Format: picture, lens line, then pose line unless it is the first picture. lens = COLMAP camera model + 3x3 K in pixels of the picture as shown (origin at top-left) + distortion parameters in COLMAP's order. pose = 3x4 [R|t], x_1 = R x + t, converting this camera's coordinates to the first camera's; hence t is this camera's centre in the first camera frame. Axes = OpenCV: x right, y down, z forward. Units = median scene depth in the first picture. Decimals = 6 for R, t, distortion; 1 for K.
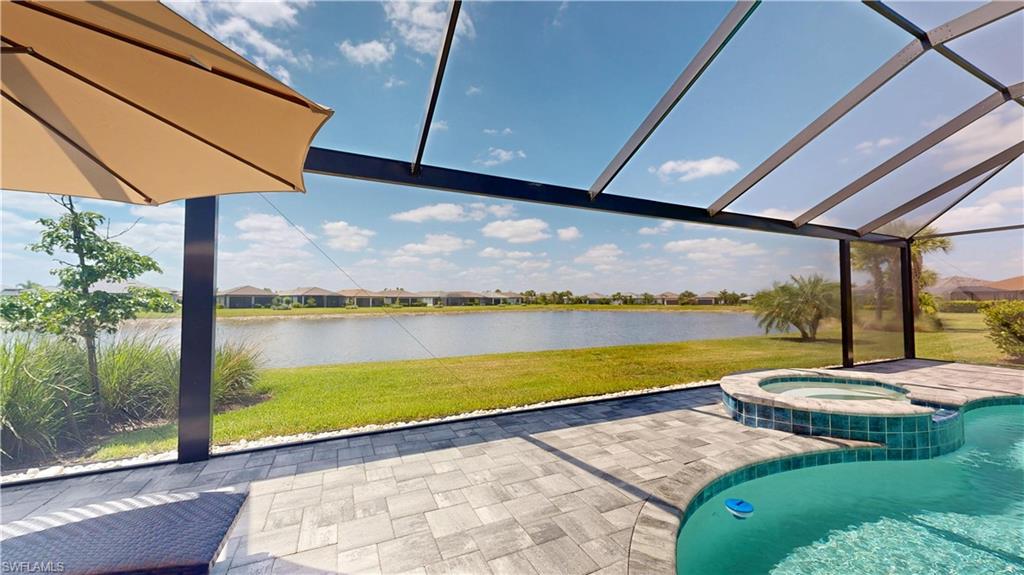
lens RADIAL K [[377.4, 0, 514.7], [0, 377.4, 287.0], [0, 0, 1]] dist [-0.000576, -0.000360]
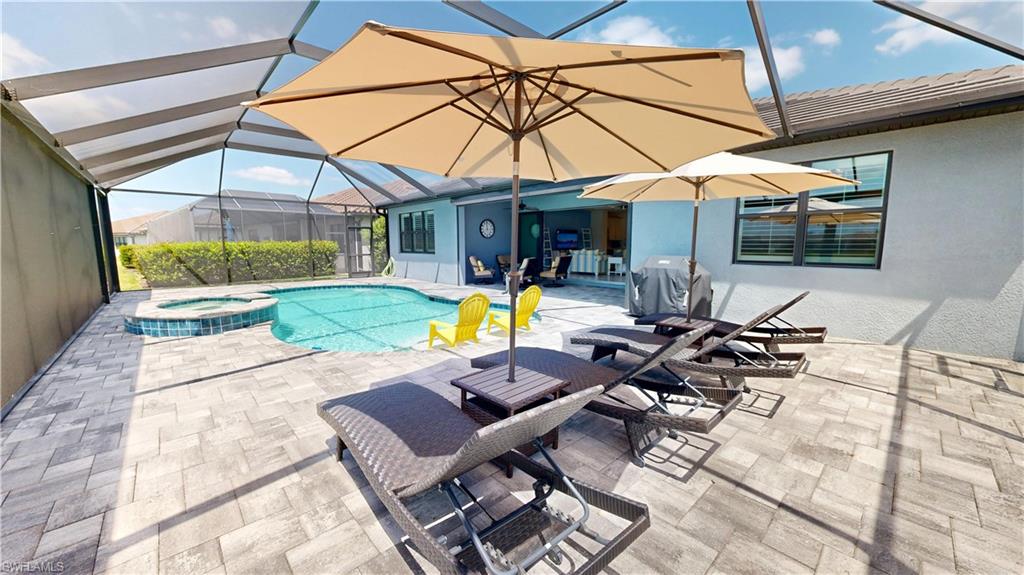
lens RADIAL K [[377.4, 0, 513.5], [0, 377.4, 290.1], [0, 0, 1]] dist [-0.000576, -0.000360]
pose [[-0.305371, -0.116969, 0.945022, -1.296813], [-0.037589, 0.993134, 0.110778, 0.018932], [-0.951491, -0.001694, -0.307671, 0.509431]]
